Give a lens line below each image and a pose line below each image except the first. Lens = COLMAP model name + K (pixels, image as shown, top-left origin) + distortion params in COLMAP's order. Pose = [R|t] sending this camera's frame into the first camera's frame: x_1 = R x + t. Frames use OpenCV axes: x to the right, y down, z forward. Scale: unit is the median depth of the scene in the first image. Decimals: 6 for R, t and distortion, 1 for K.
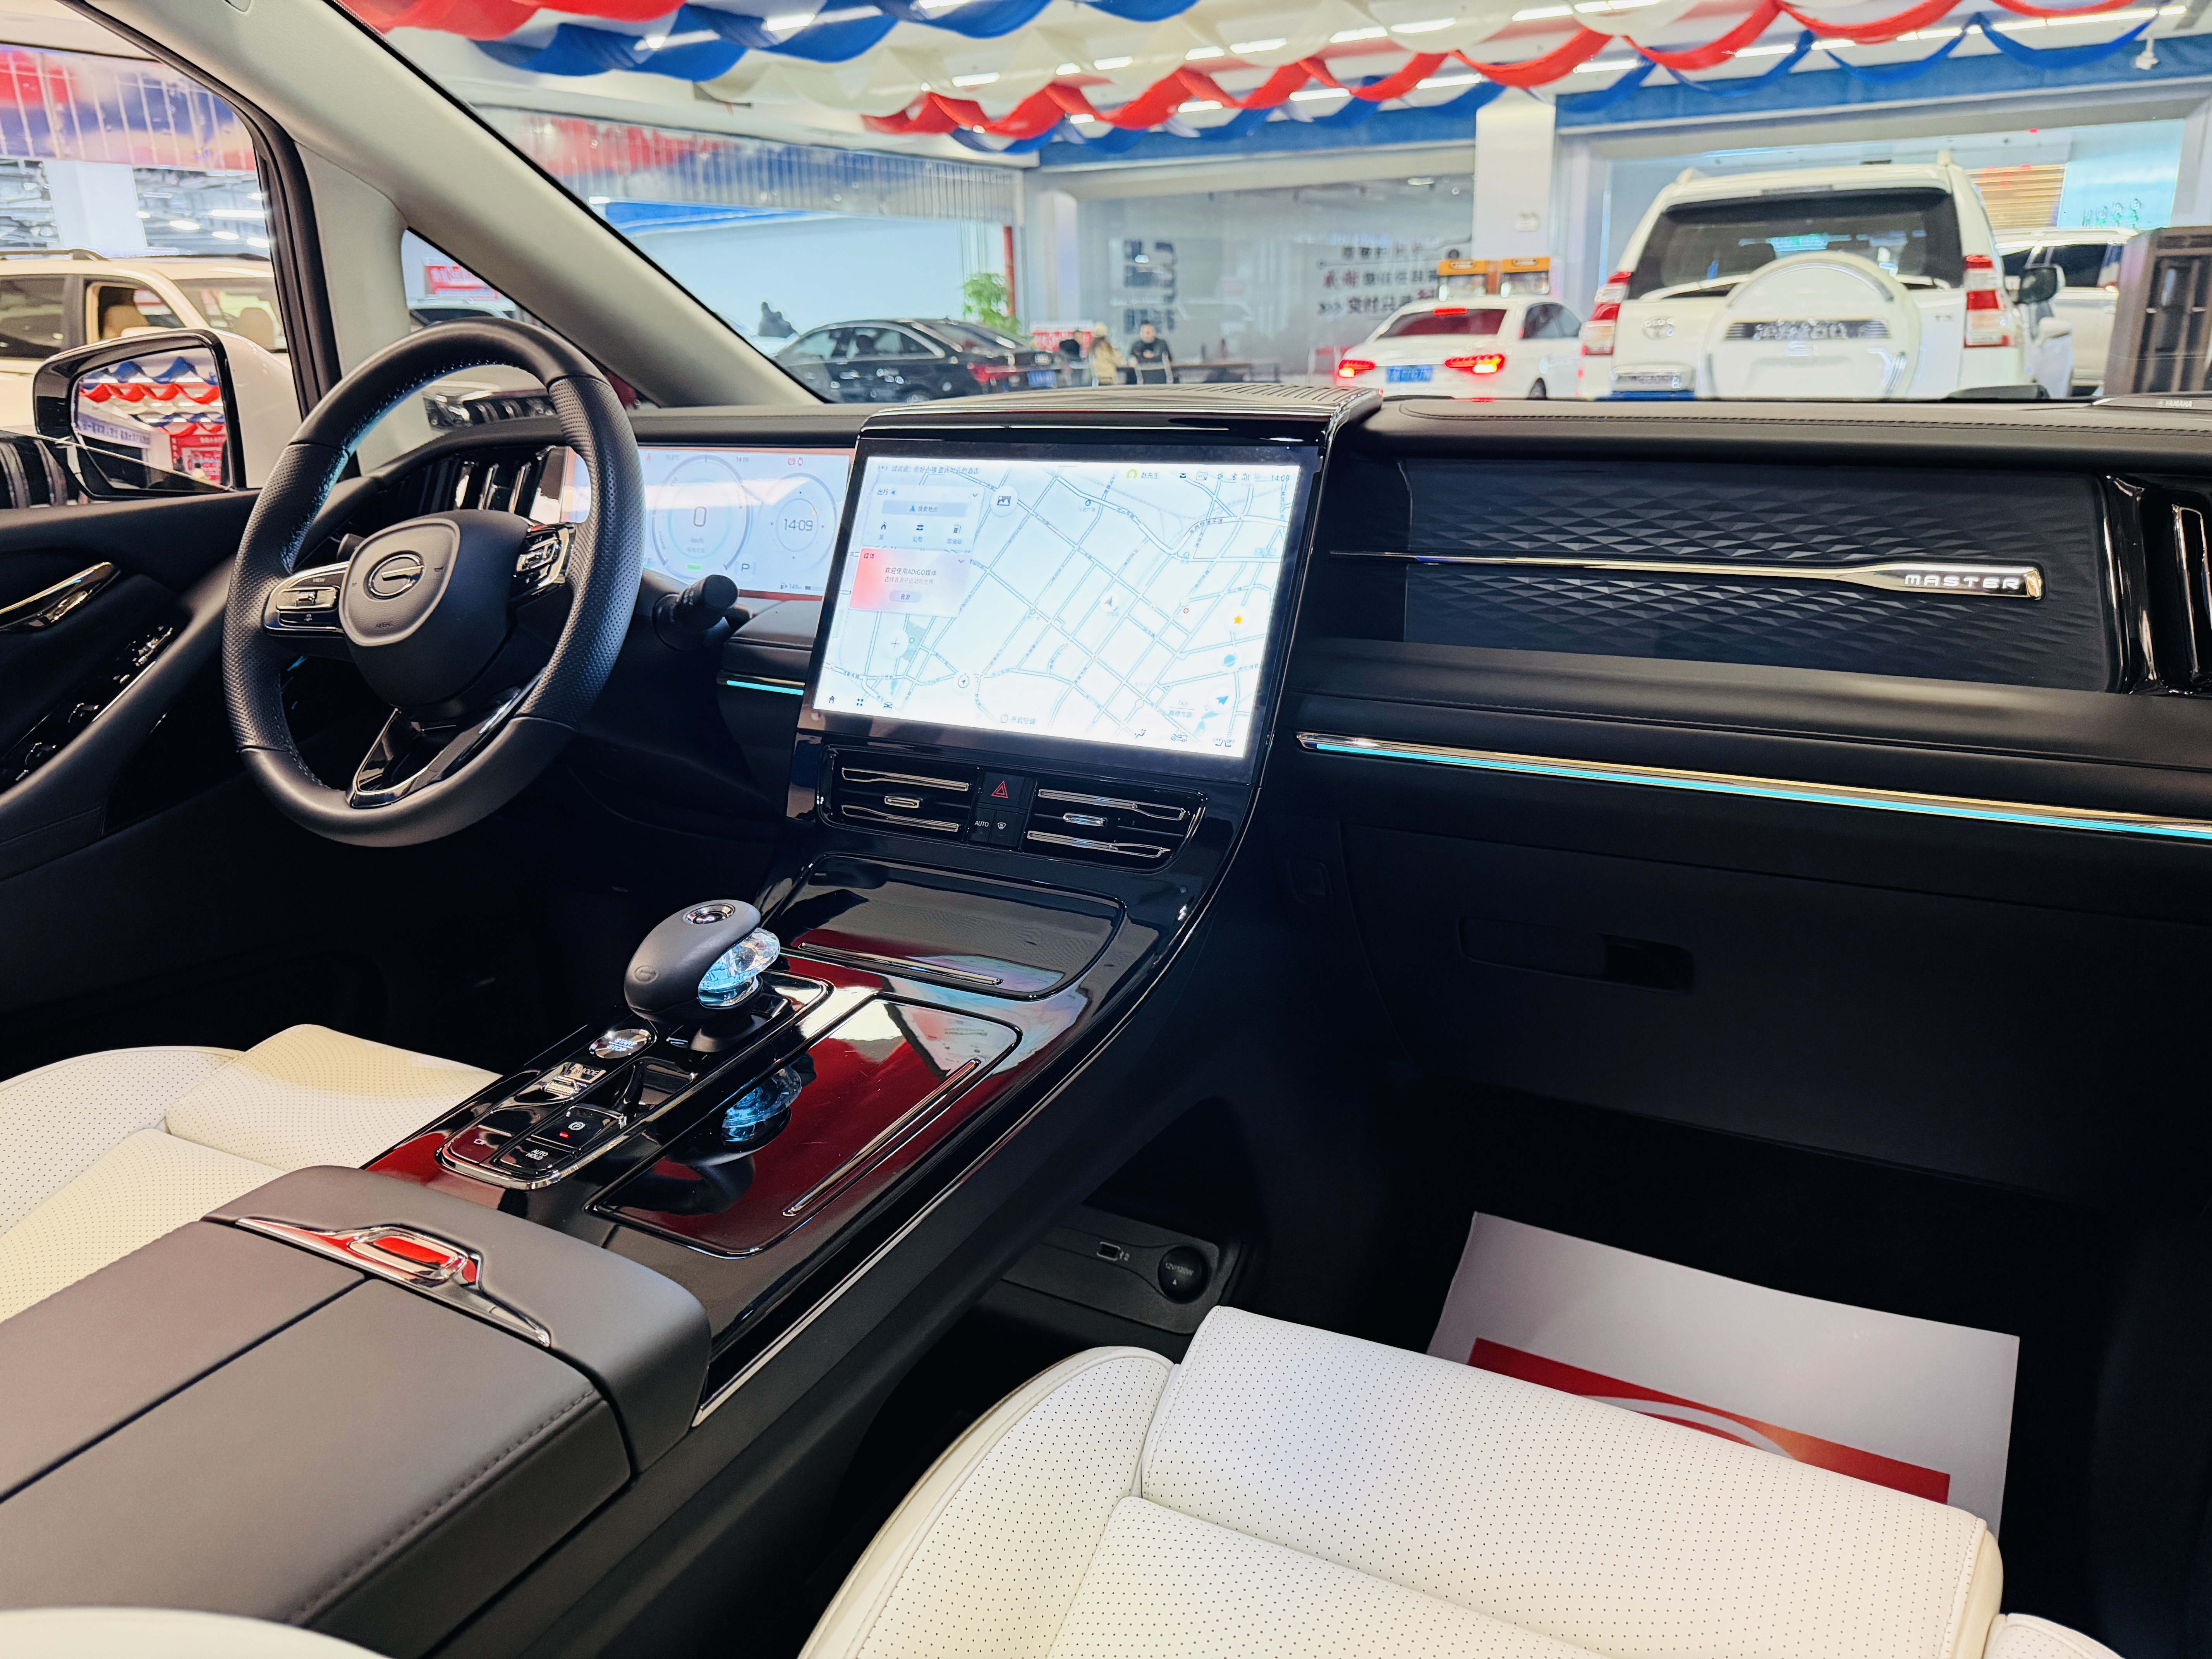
lens RADIAL K [[1572.0, 0, 1106.0], [0, 1572.0, 829.5], [0, 0, 1]] dist [0.072381, -0.132294]
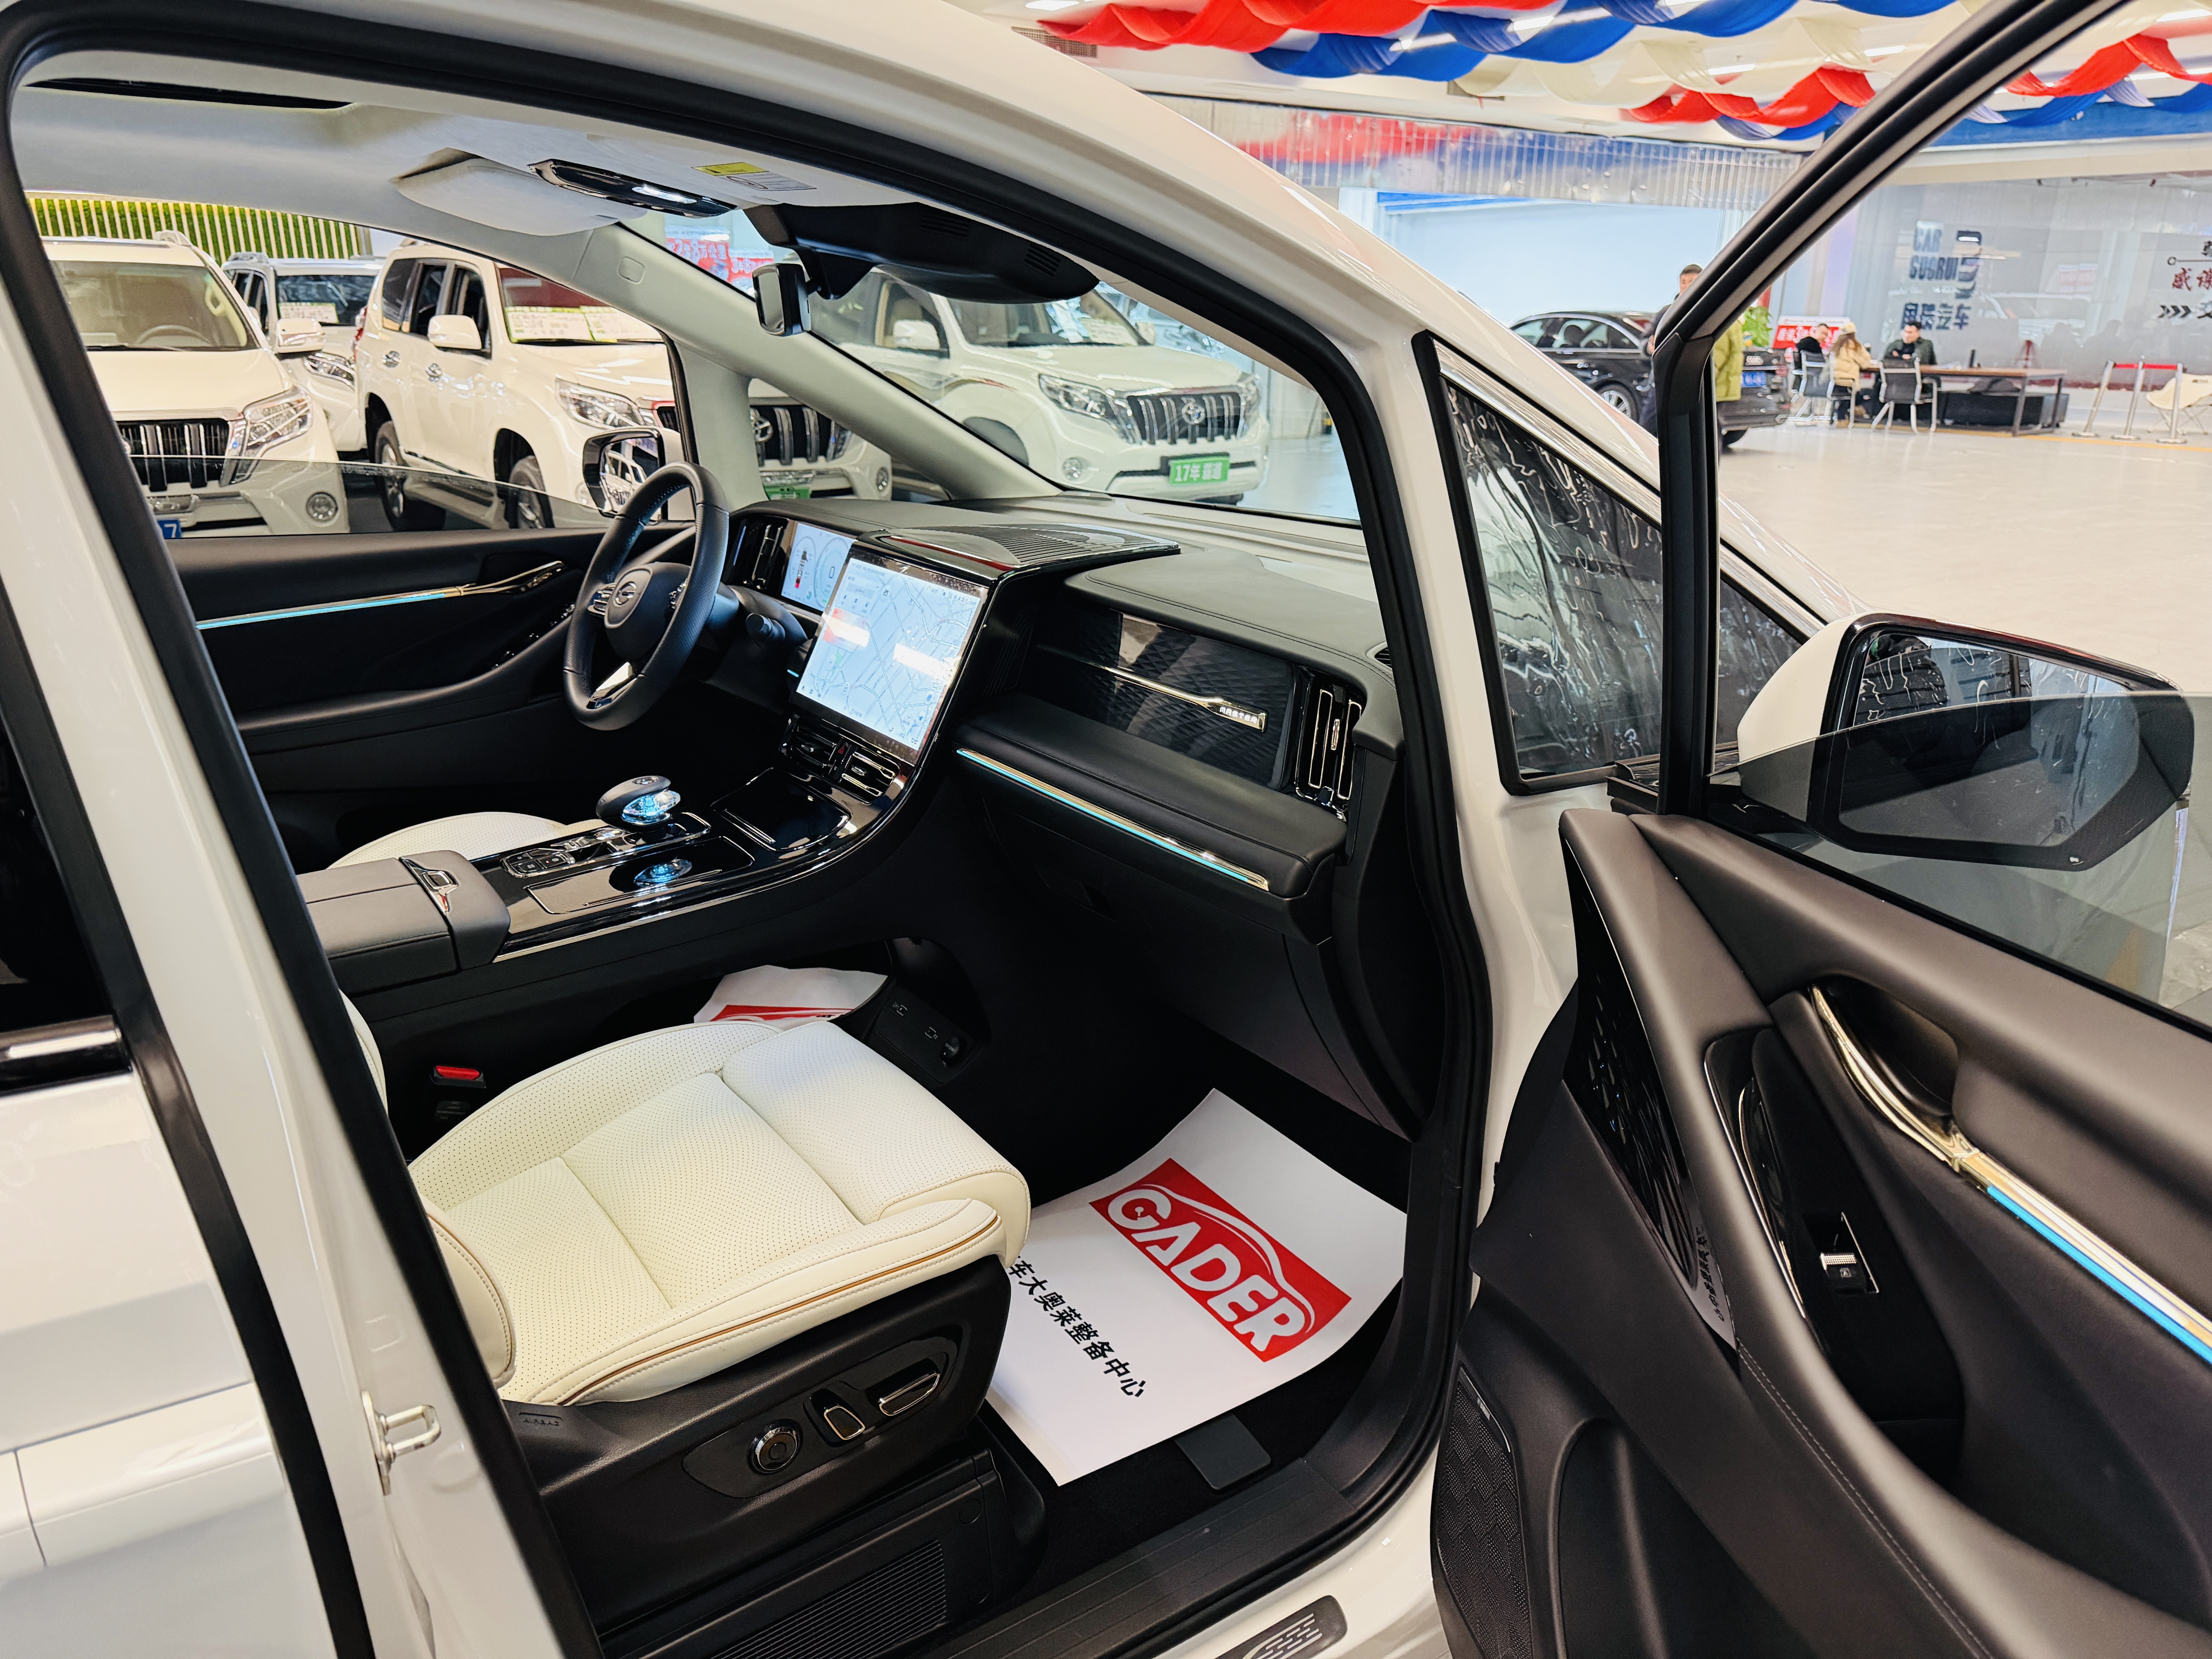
lens RADIAL K [[1599.8, 0, 1106.0], [0, 1599.8, 829.5], [0, 0, 1]] dist [0.078316, -0.112240]
pose [[0.886758, 0.180956, -0.425341, 0.212657], [-0.173300, 0.983218, 0.056998, -0.019437], [0.428518, 0.023168, 0.903236, -0.116391]]
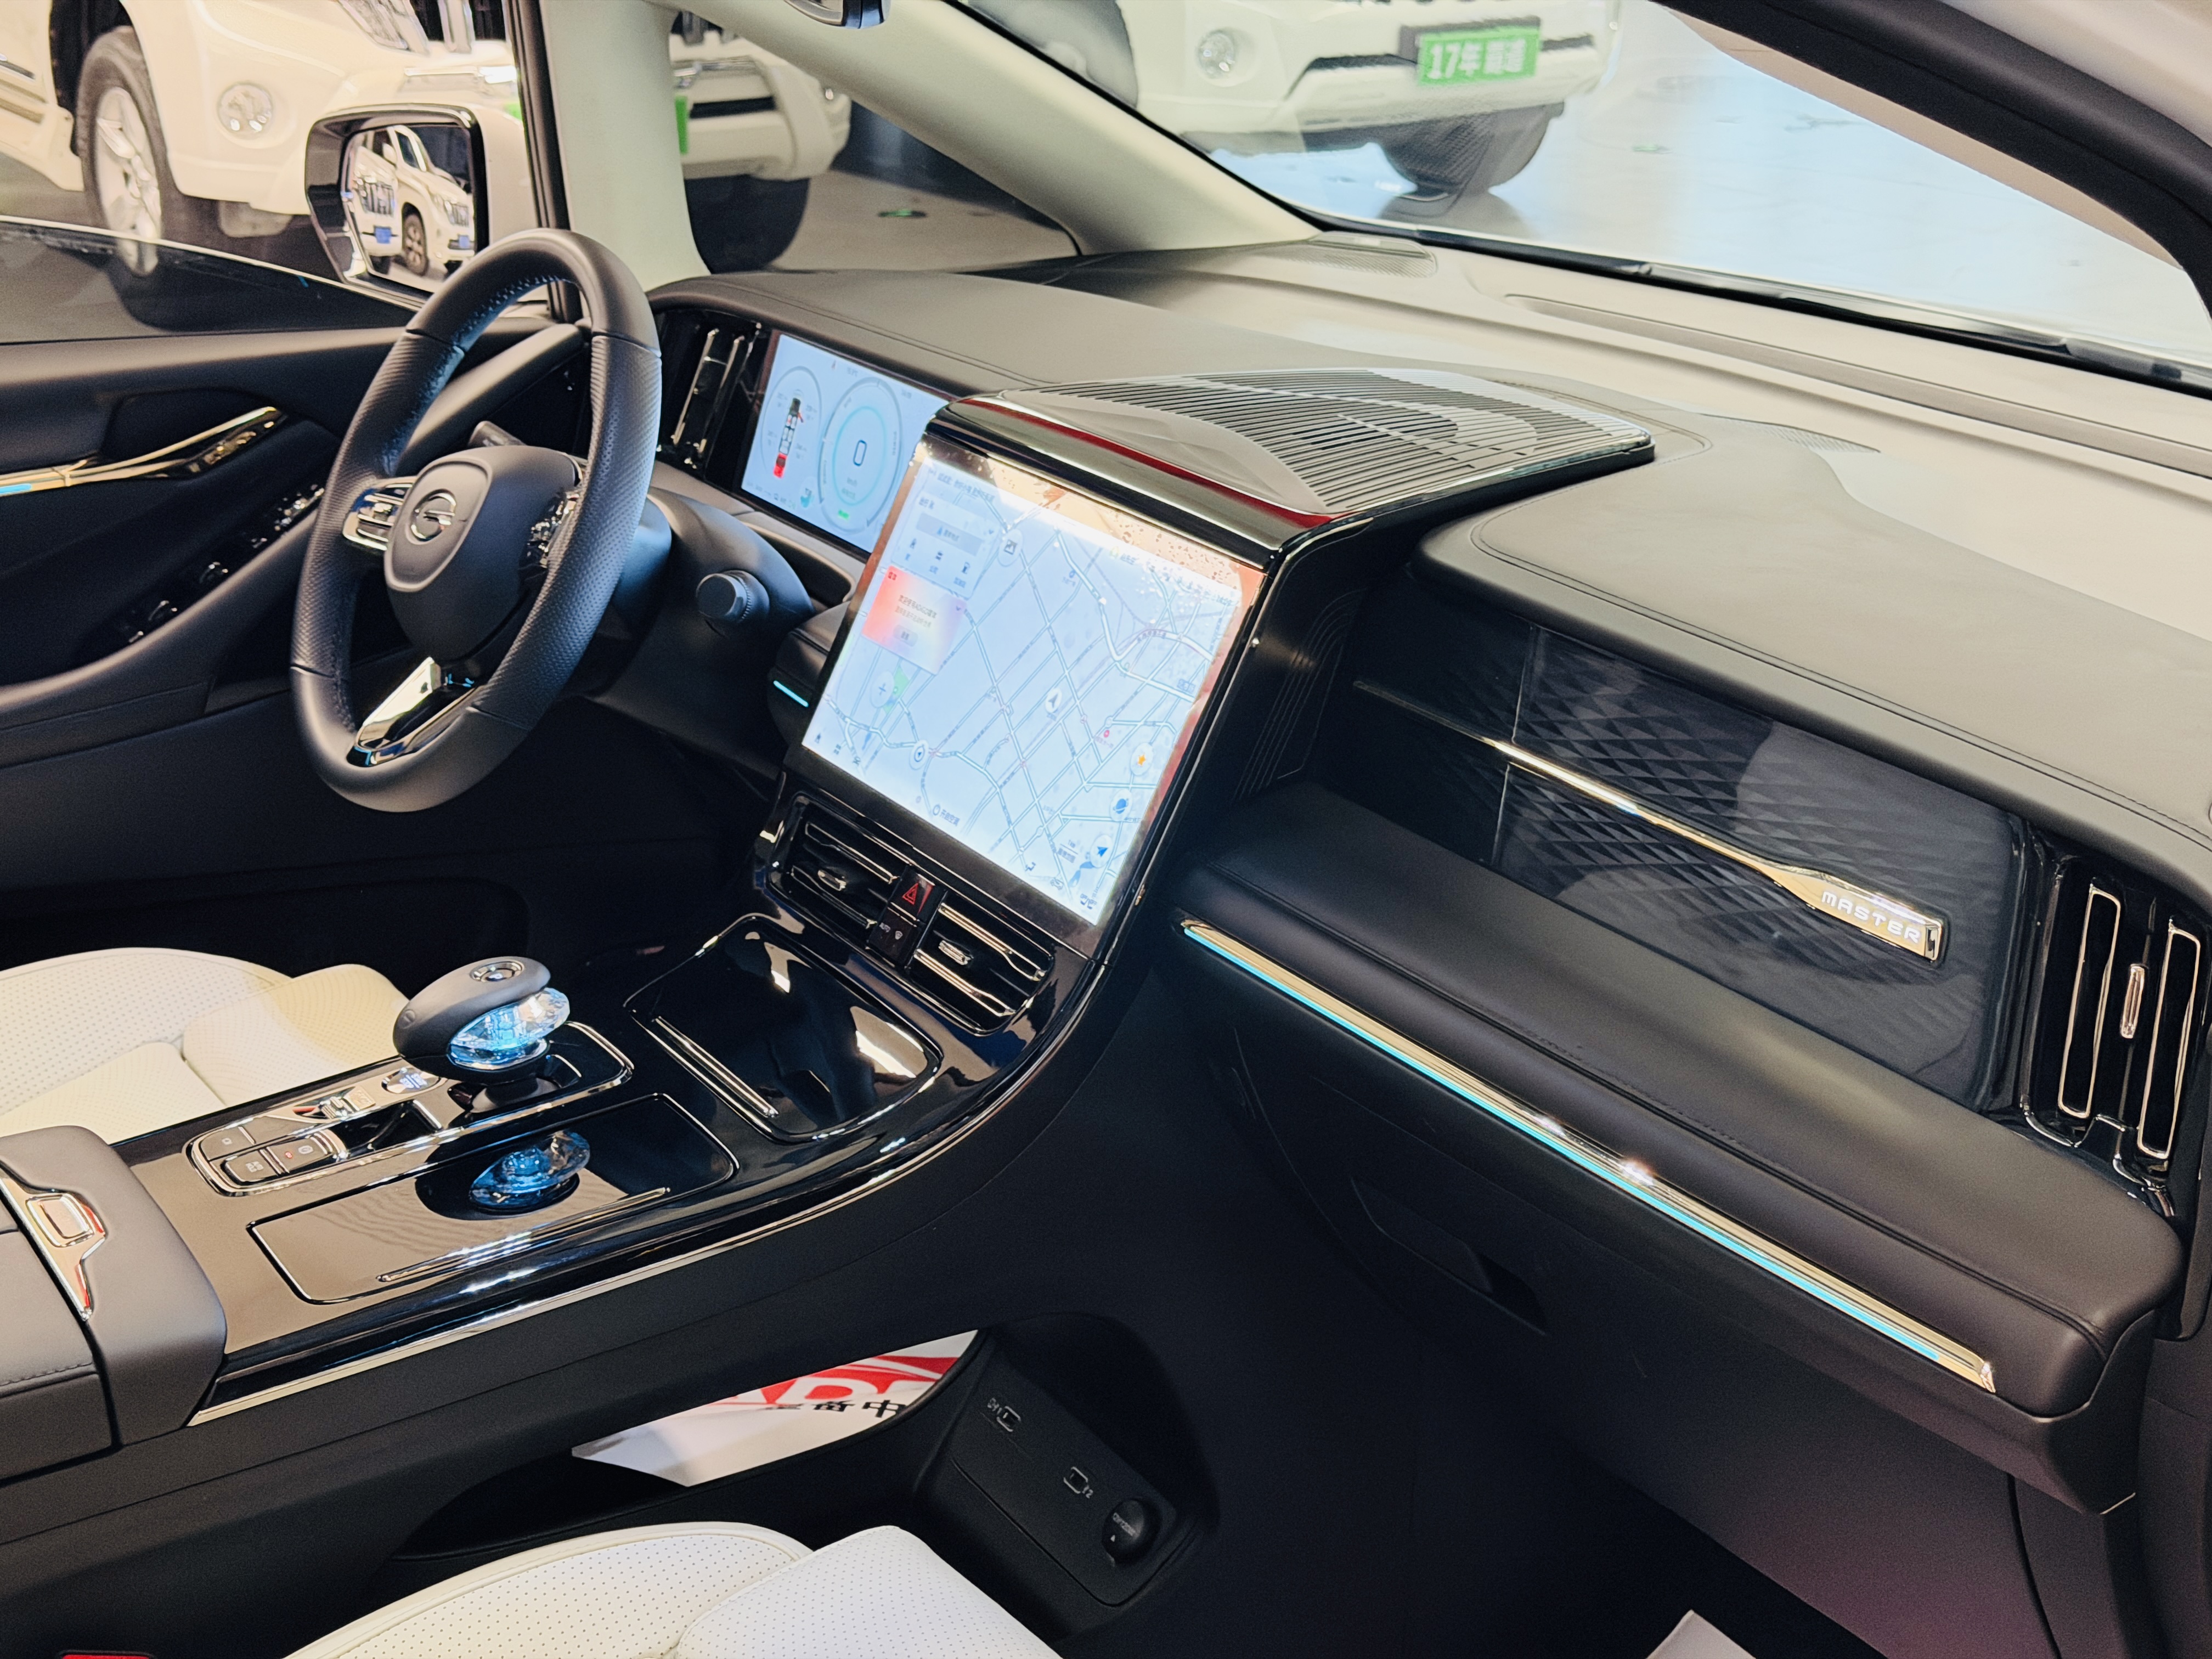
lens RADIAL K [[3186.0, 0, 1106.0], [0, 3186.0, 829.5], [0, 0, 1]] dist [0.127913, -0.069742]
pose [[0.867227, 0.206238, -0.453191, 0.164464], [-0.183778, 0.978500, 0.093618, -0.049396], [0.462755, 0.002098, 0.886484, -0.097377]]
